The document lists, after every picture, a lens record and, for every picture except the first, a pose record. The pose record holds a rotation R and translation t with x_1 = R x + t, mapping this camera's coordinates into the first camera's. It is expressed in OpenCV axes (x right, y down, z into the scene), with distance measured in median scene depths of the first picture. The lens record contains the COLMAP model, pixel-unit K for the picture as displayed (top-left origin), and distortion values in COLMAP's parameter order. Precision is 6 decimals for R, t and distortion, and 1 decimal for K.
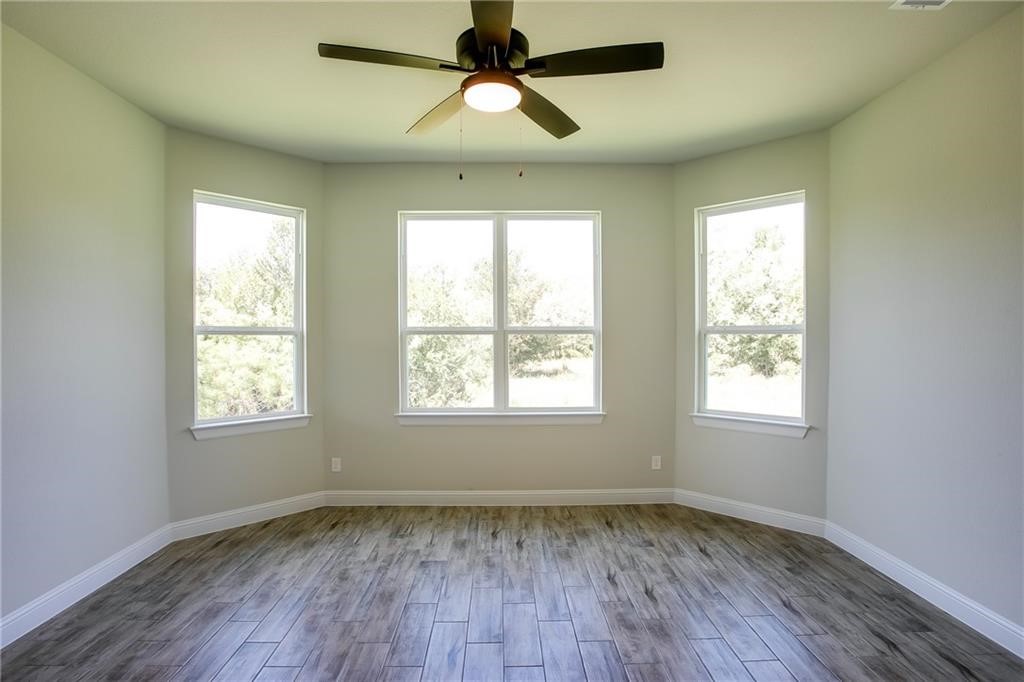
lens RADIAL K [[504.1, 0, 512.8], [0, 504.1, 338.9], [0, 0, 1]] dist [-0.046701, 0.019115]
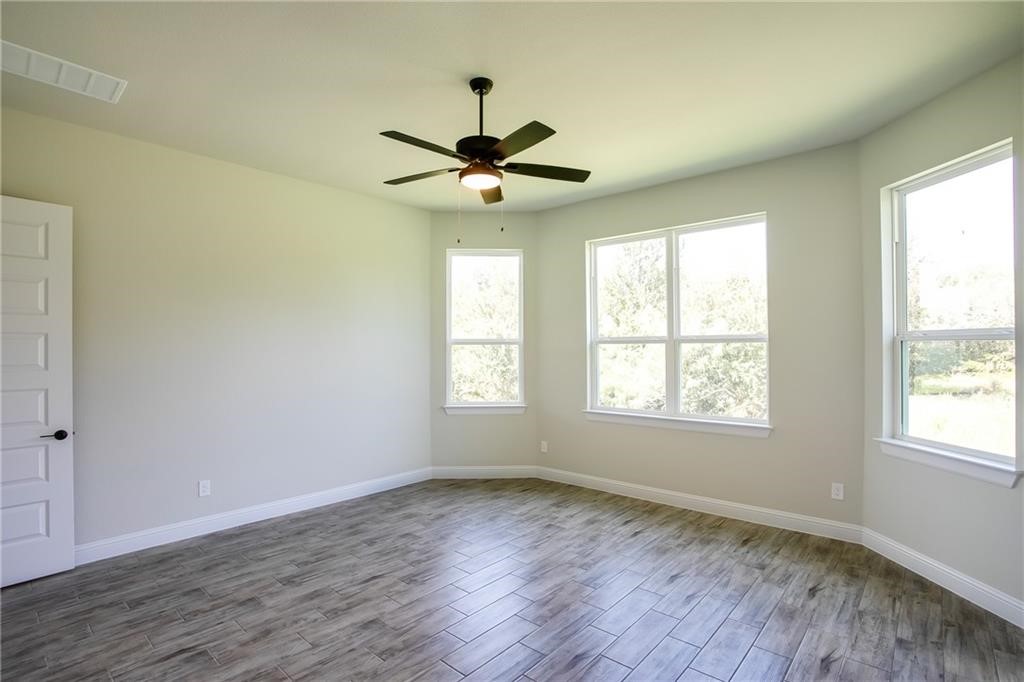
lens RADIAL K [[504.1, 0, 516.2], [0, 504.1, 336.2], [0, 0, 1]] dist [-0.046701, 0.019115]
pose [[0.738788, -0.015567, -0.673759, 0.543219], [0.001725, 0.999774, -0.021209, -0.002101], [0.673936, 0.014507, 0.738647, 0.000751]]
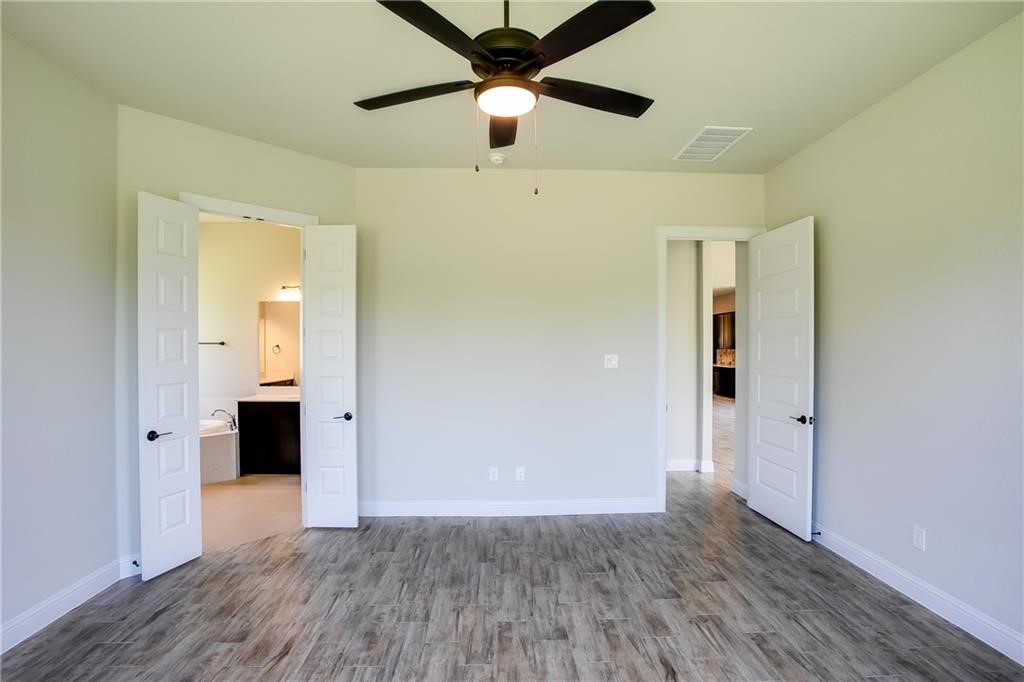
lens RADIAL K [[492.9, 0, 495.5], [0, 492.9, 348.7], [0, 0, 1]] dist [-0.029073, 0.001106]
pose [[-0.999852, 0.010044, 0.013961, -0.015779], [0.010111, 0.999938, 0.004741, -0.000416], [-0.013913, 0.004882, -0.999891, 1.051774]]
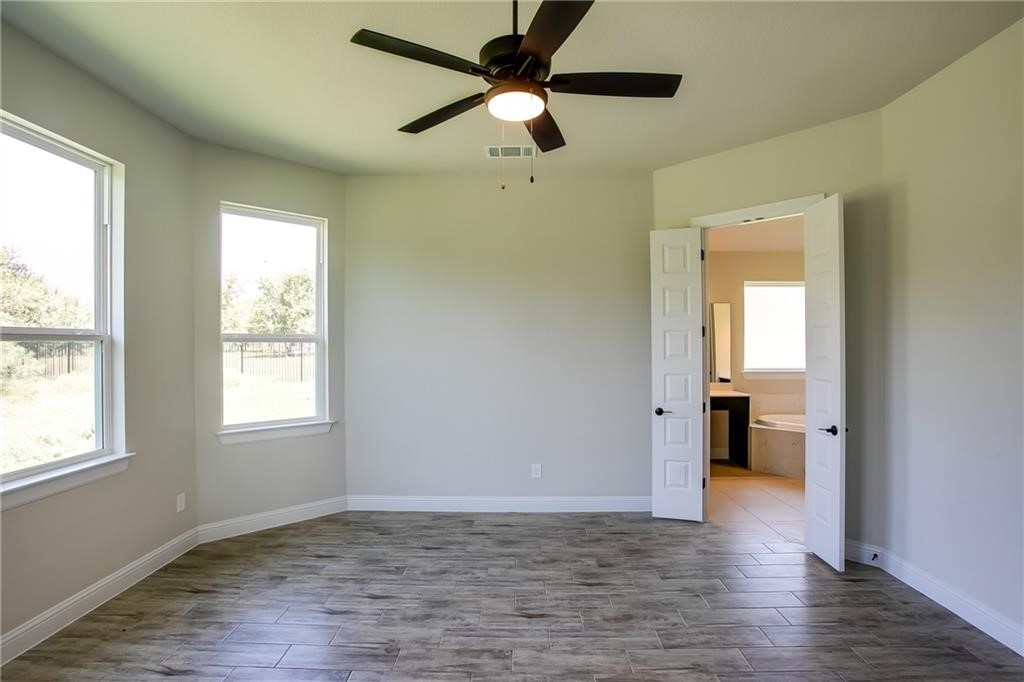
lens RADIAL K [[504.1, 0, 509.2], [0, 504.1, 340.8], [0, 0, 1]] dist [-0.046701, 0.019115]
pose [[0.047826, 0.008703, 0.998818, -0.570122], [0.000353, 0.999962, -0.008730, -0.004677], [-0.998856, 0.000770, 0.047822, 0.524648]]
